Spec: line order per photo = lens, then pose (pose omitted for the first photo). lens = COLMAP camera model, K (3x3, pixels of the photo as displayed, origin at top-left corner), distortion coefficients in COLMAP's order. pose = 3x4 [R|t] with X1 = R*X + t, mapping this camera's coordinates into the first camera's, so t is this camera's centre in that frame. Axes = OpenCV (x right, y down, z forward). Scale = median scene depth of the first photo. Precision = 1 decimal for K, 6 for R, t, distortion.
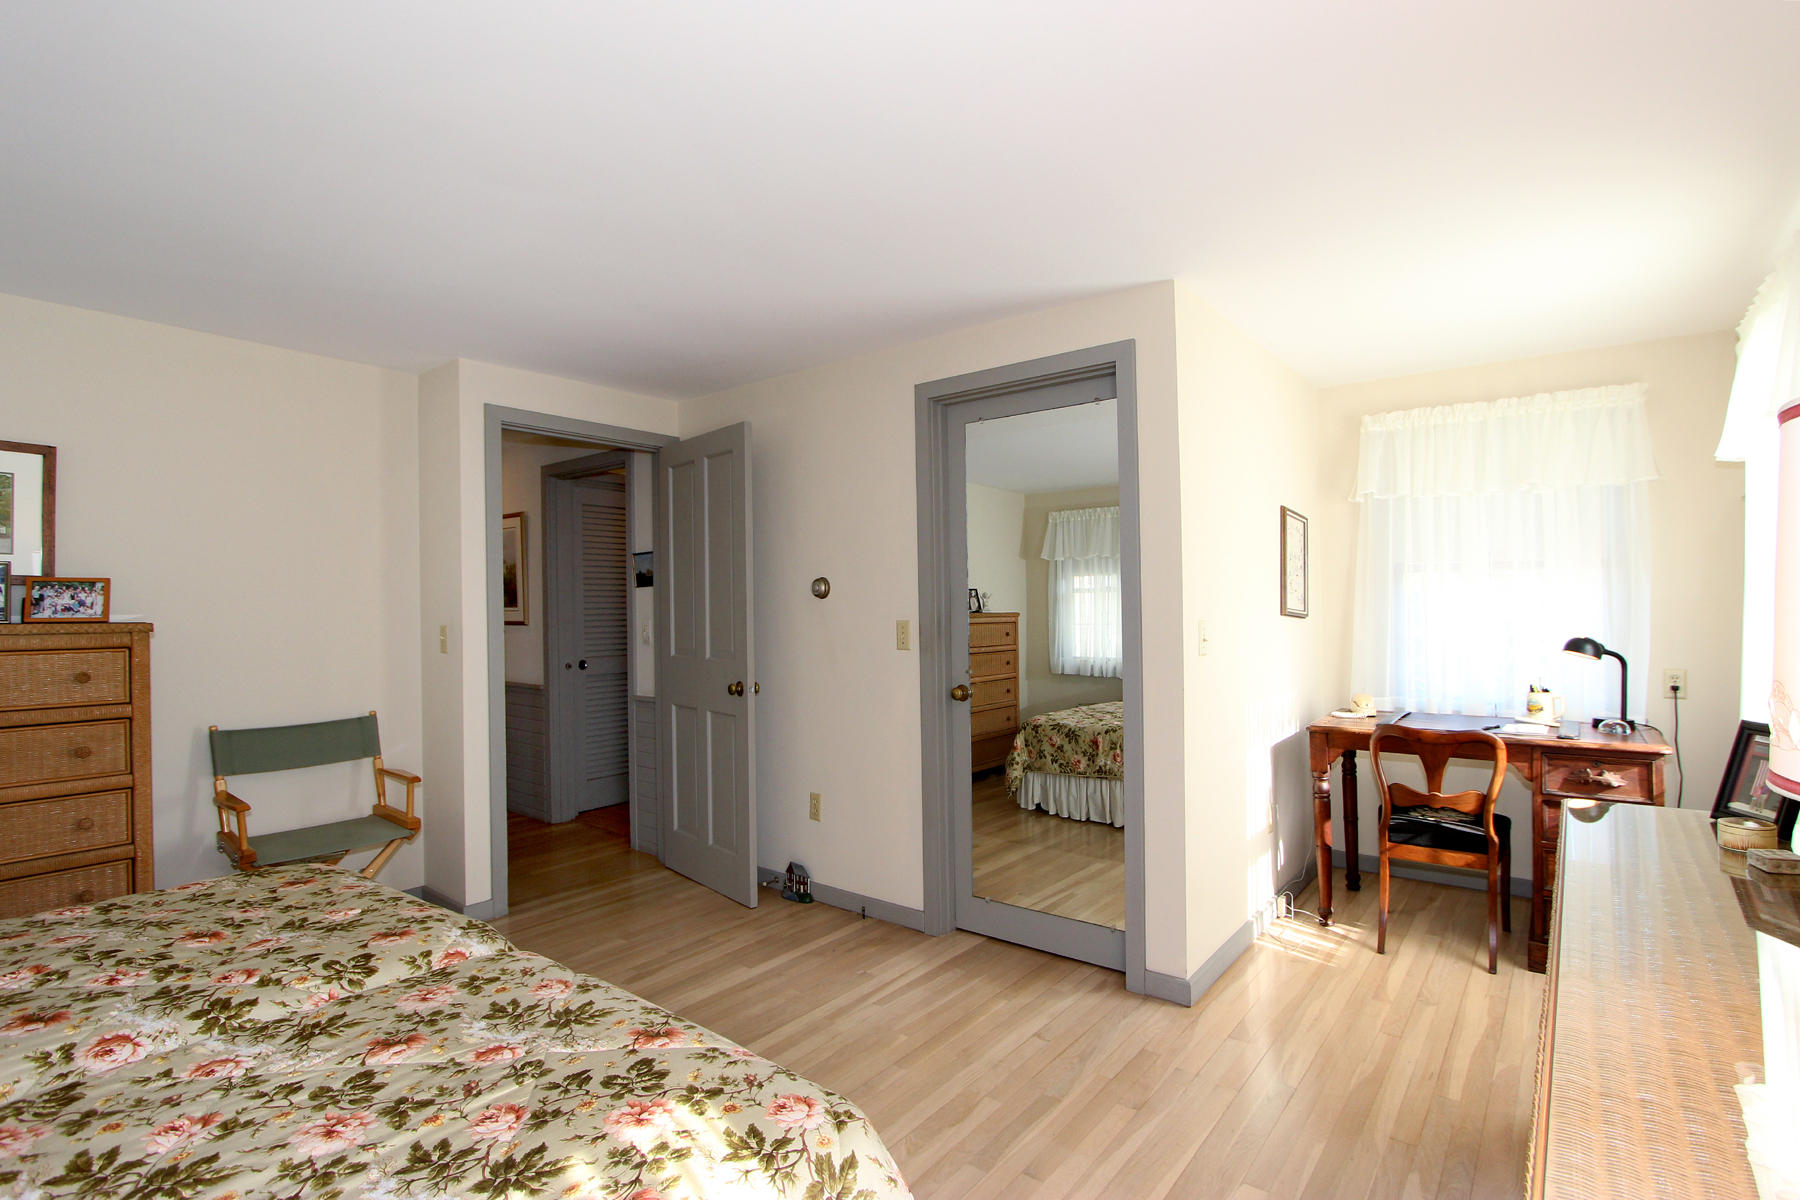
lens RADIAL K [[835.6, 0, 900.4], [0, 835.6, 624.7], [0, 0, 1]] dist [0.002114, -0.000030]
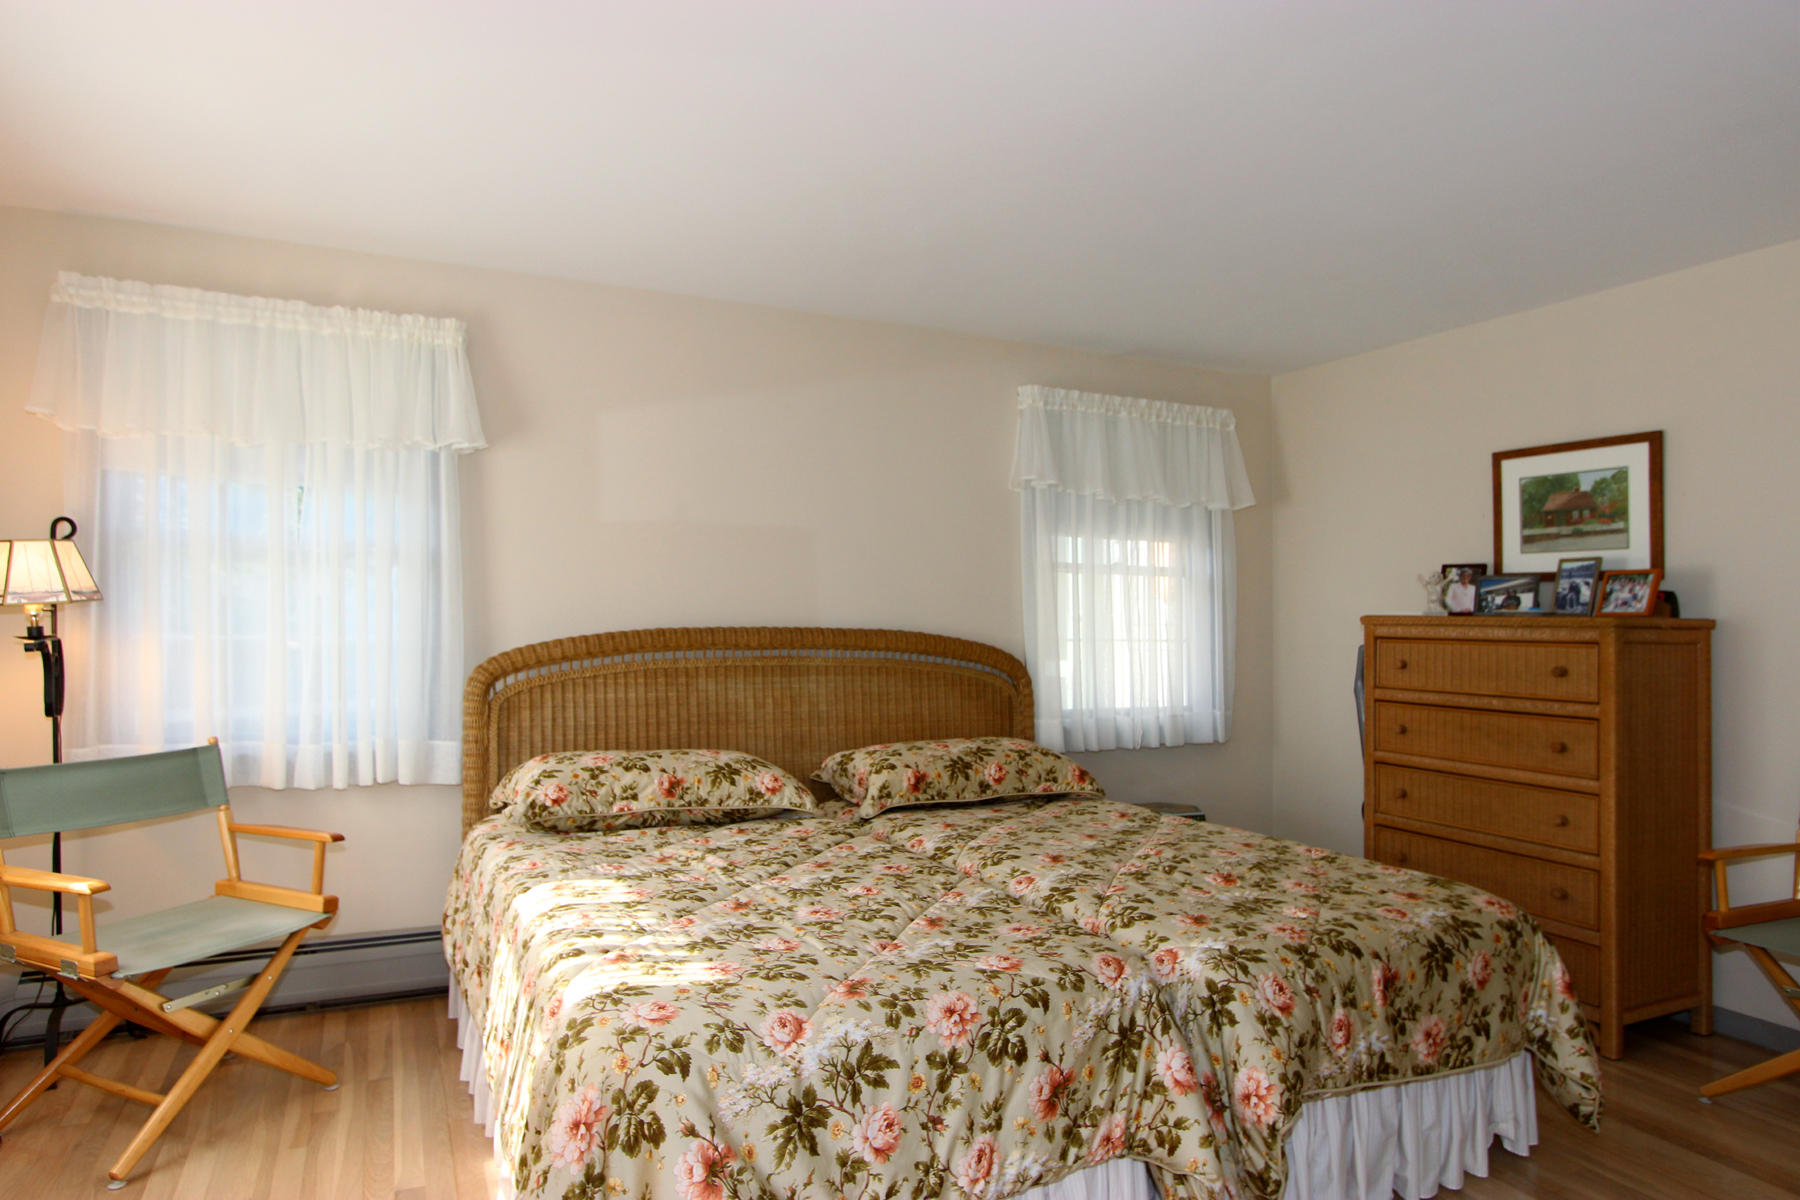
lens RADIAL K [[974.1, 0, 900.3], [0, 974.1, 636.2], [0, 0, 1]] dist [0.038314, 0.000191]
pose [[-0.380005, 0.019931, -0.924770, 0.430041], [-0.016964, 0.999450, 0.028511, 0.000983], [0.924829, 0.026522, -0.379458, 0.777961]]
